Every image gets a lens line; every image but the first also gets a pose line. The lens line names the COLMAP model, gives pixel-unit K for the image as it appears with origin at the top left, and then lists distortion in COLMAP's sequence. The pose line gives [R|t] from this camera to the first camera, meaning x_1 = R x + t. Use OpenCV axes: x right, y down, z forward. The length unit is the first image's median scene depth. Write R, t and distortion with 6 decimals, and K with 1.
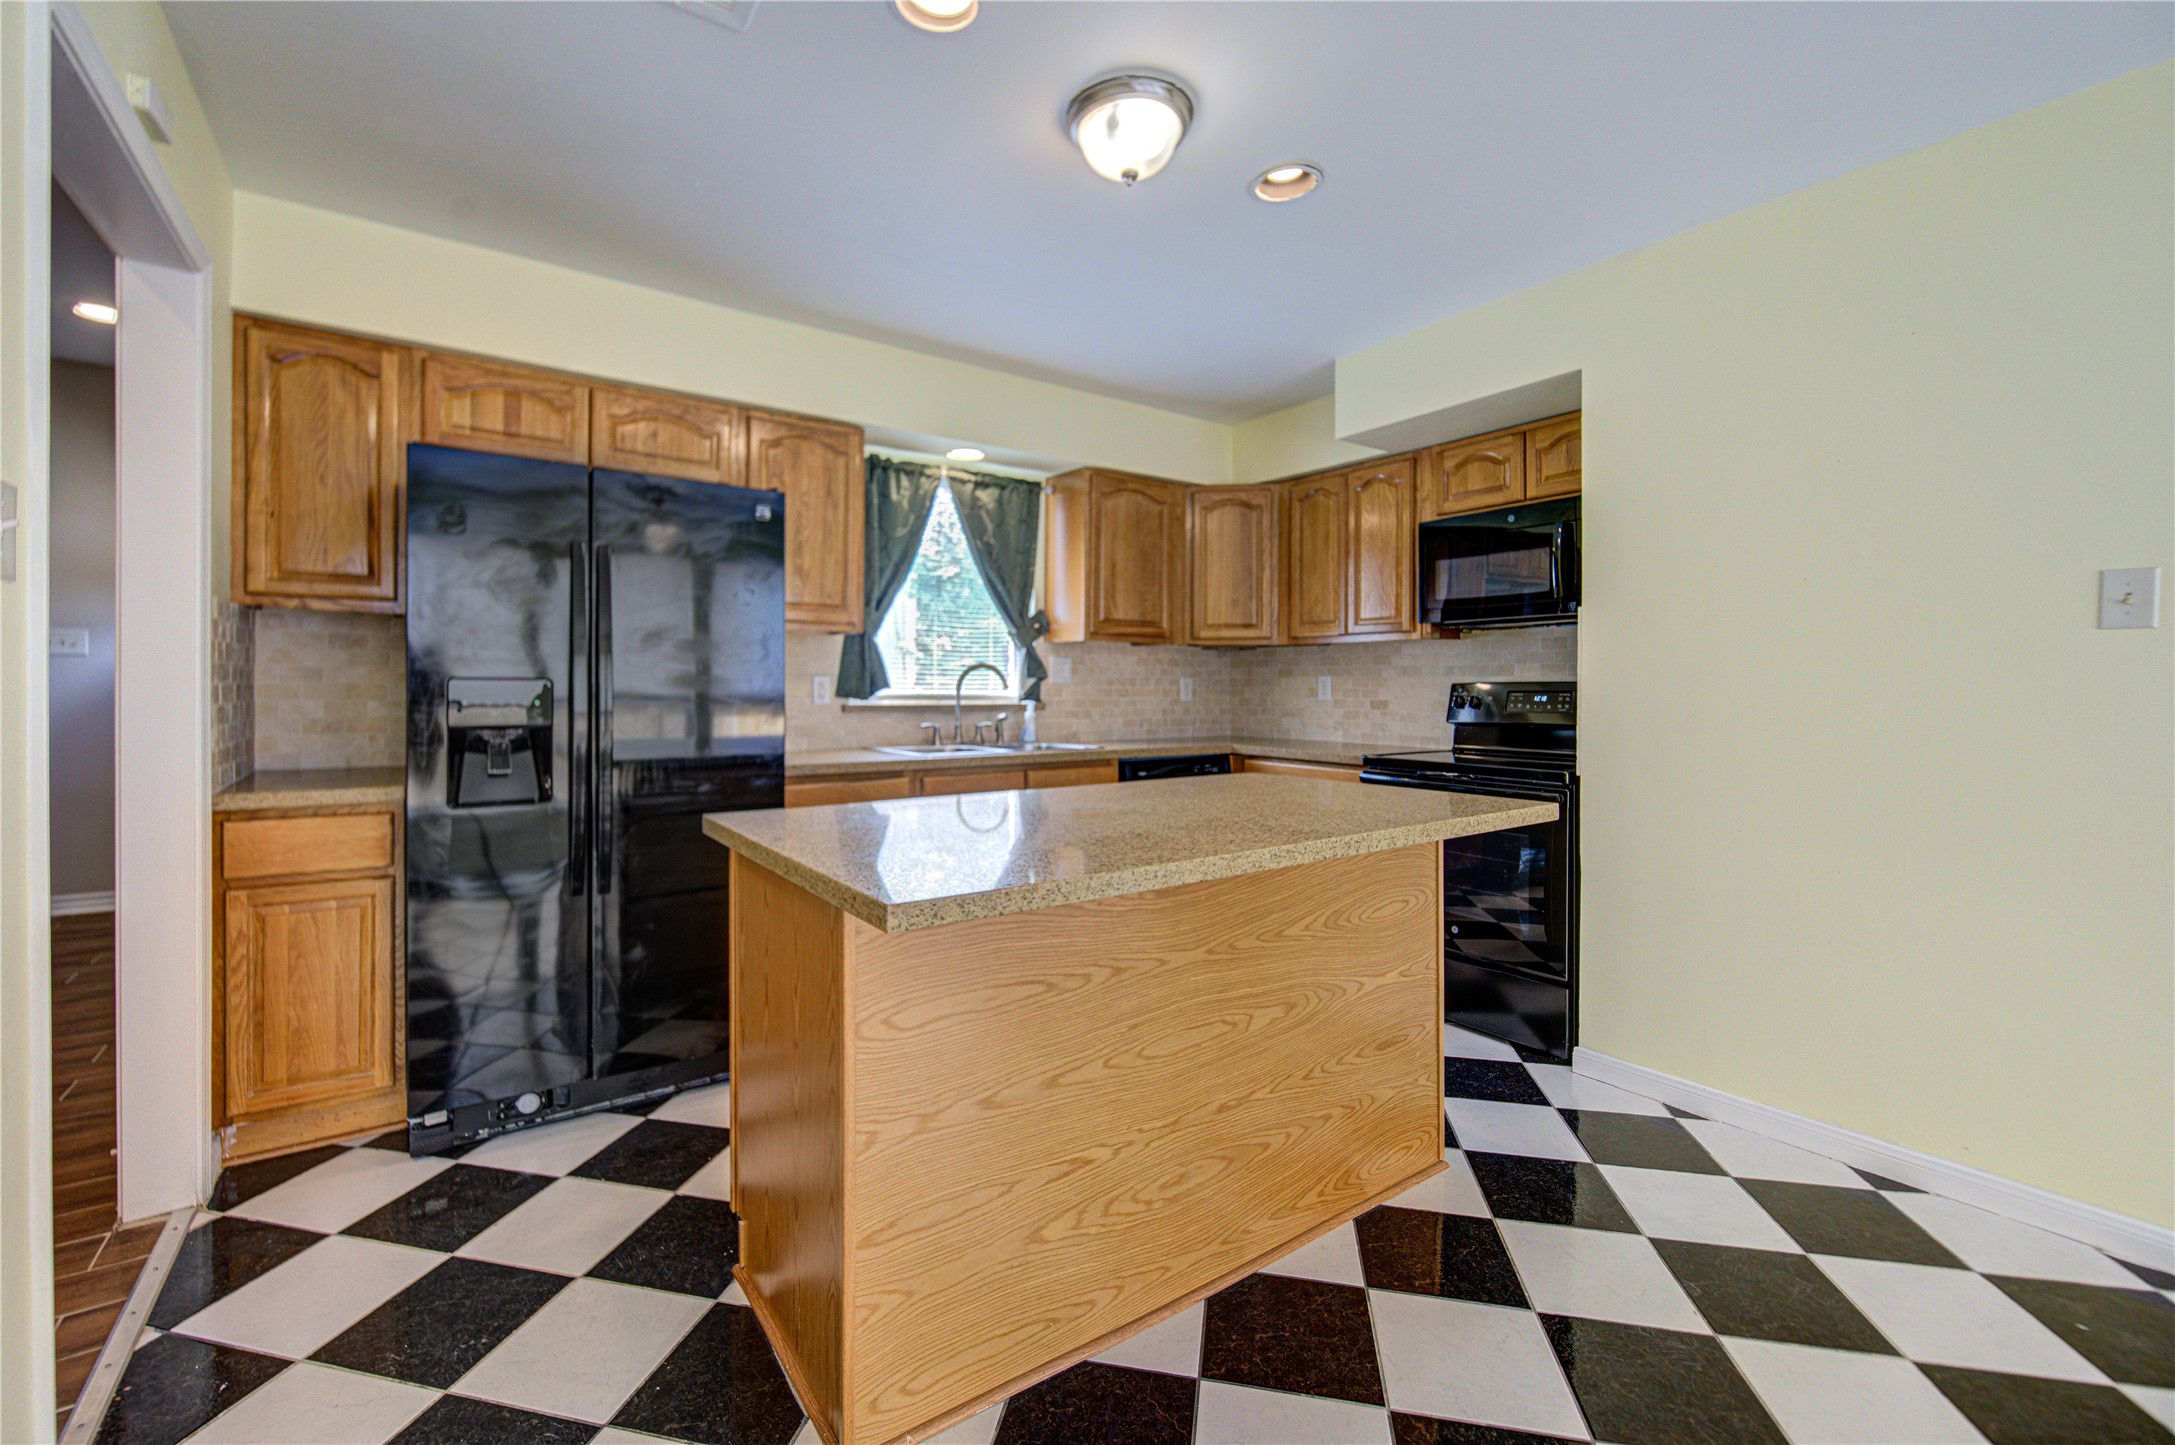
lens RADIAL K [[896.0, 0, 1048.3], [0, 896.0, 682.7], [0, 0, 1]] dist [-0.008387, -0.002246]
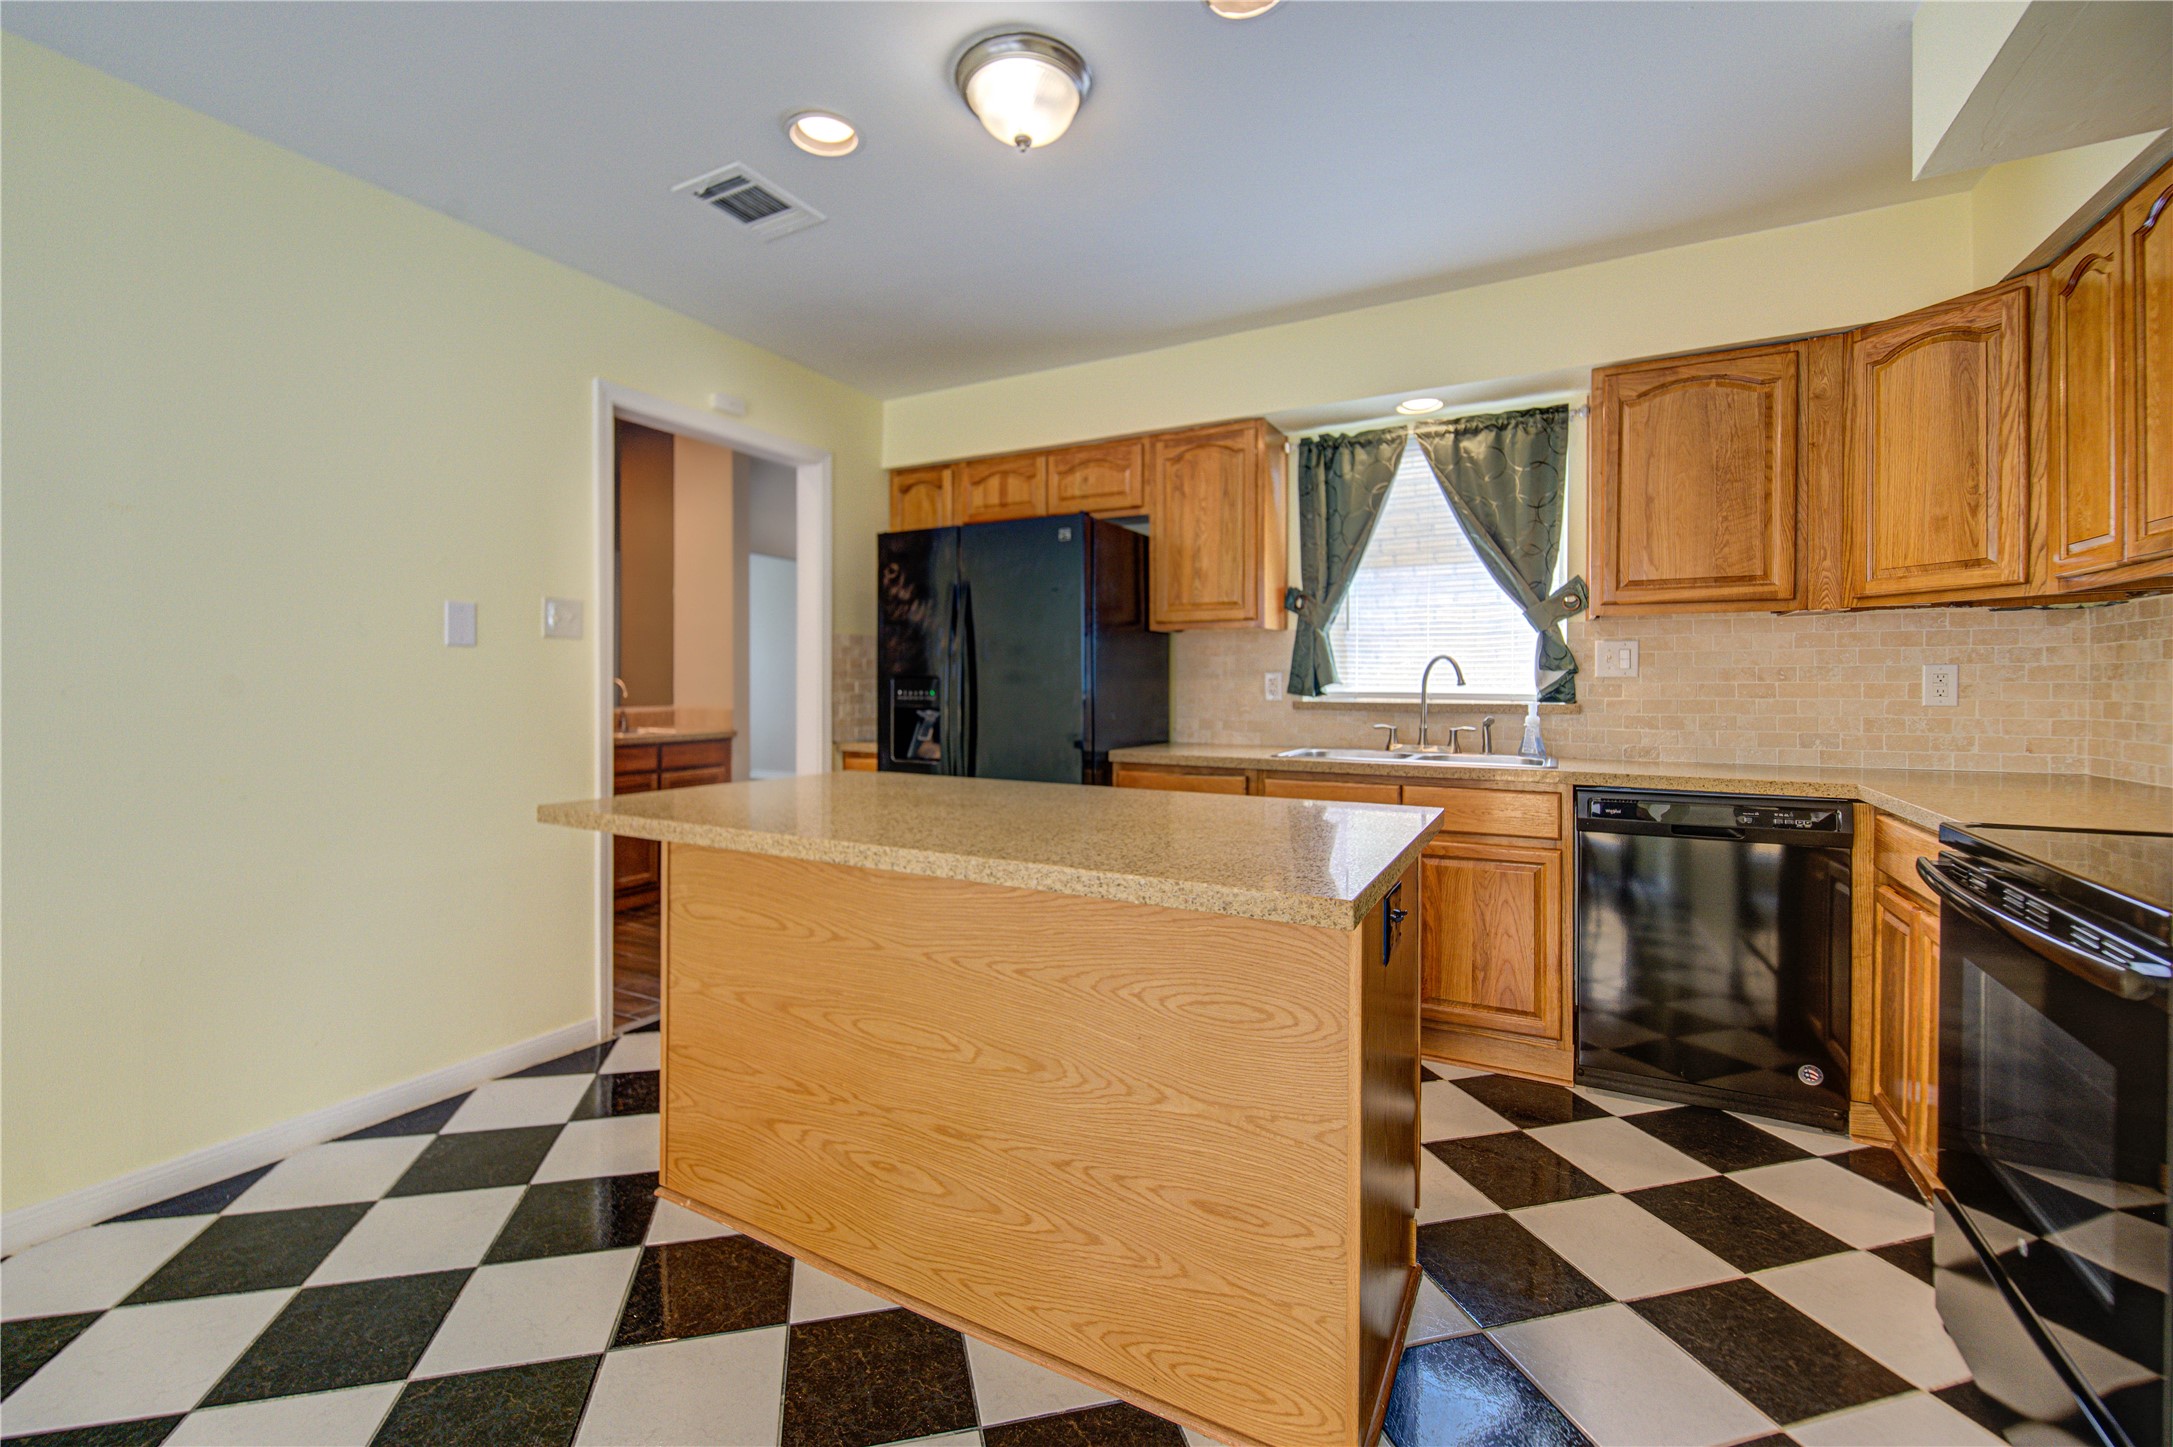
lens RADIAL K [[895.2, 0, 1069.5], [0, 895.2, 689.4], [0, 0, 1]] dist [-0.008387, -0.002246]
pose [[0.439135, 0.000732, -0.898421, 0.506972], [0.004207, 0.999987, 0.002871, 0.007278], [0.898411, -0.005041, 0.439126, 0.332552]]
